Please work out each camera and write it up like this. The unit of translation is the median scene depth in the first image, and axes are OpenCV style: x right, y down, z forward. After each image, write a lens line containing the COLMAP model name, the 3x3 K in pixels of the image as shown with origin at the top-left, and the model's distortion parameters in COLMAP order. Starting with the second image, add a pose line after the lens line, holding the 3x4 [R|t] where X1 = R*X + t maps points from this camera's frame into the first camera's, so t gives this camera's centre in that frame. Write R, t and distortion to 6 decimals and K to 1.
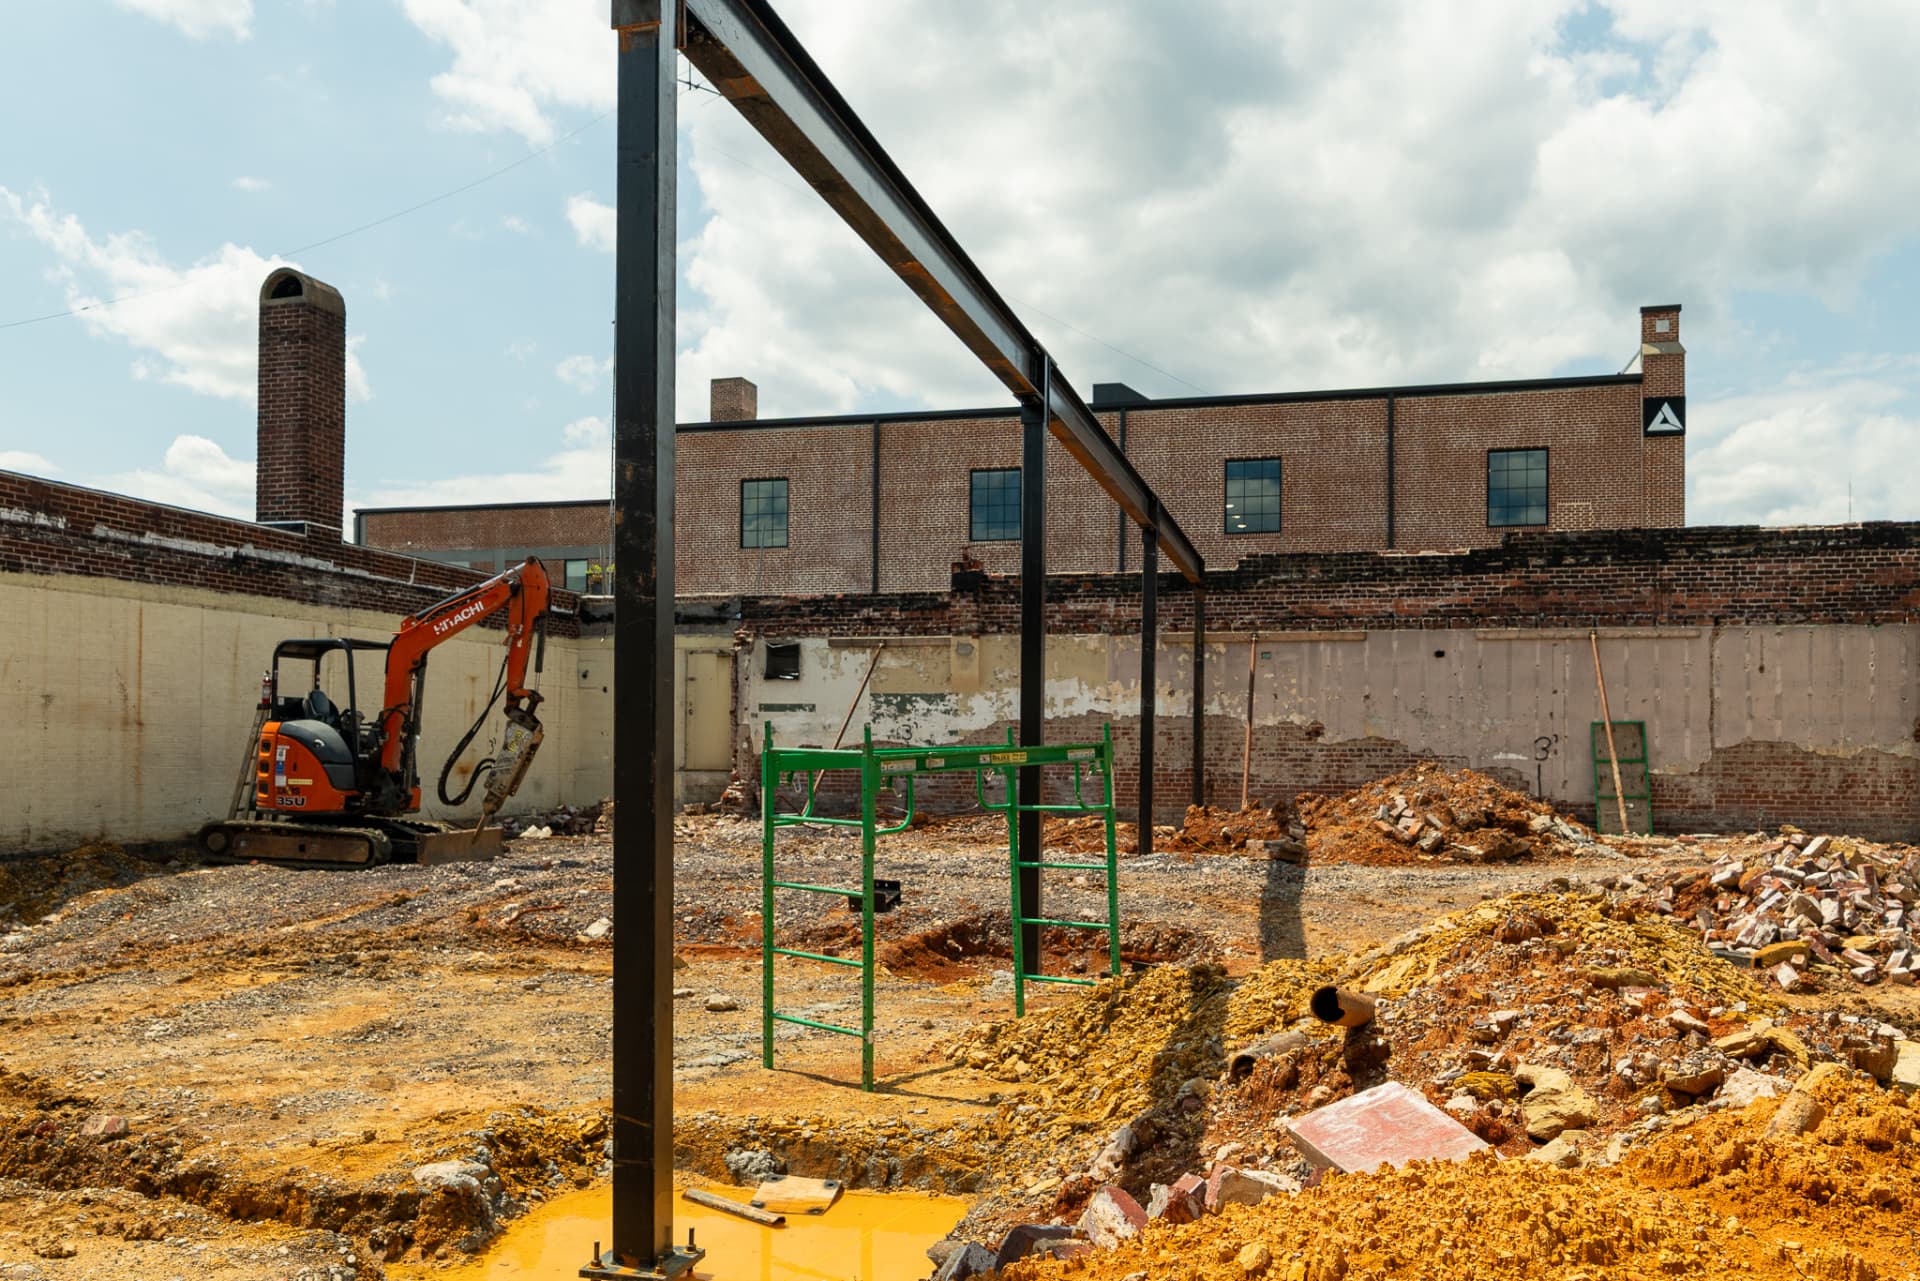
lens RADIAL K [[1484.5, 0, 963.2], [0, 1484.5, 743.8], [0, 0, 1]] dist [0.000843, -0.000833]
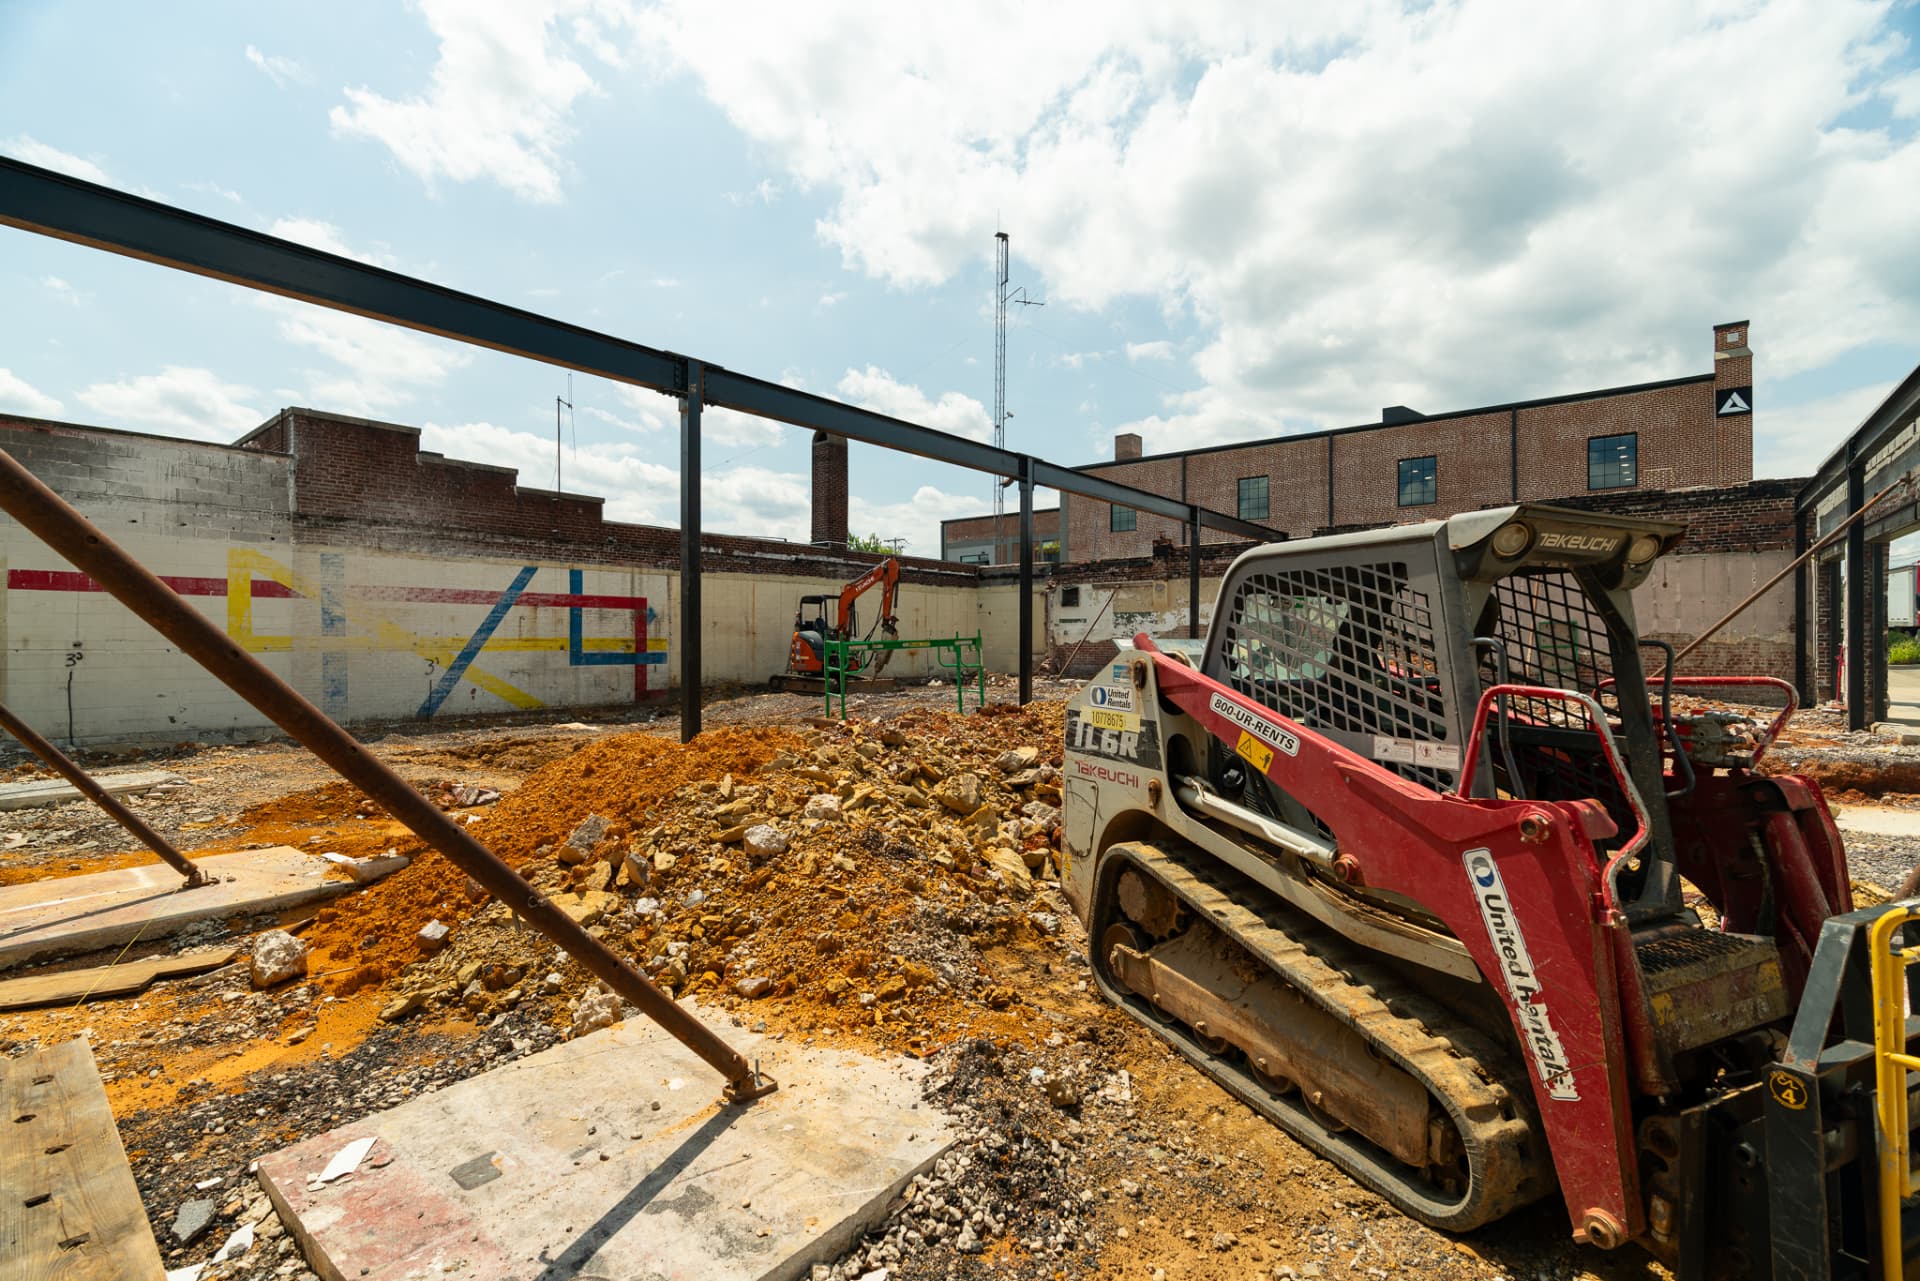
lens RADIAL K [[875.6, 0, 960.0], [0, 875.6, 640.5], [0, 0, 1]] dist [0.000167, 0.000454]
pose [[0.908077, -0.007052, -0.418743, 0.226110], [0.007159, 0.999974, -0.001316, 0.001557], [0.418741, -0.001803, 0.908104, -0.088179]]
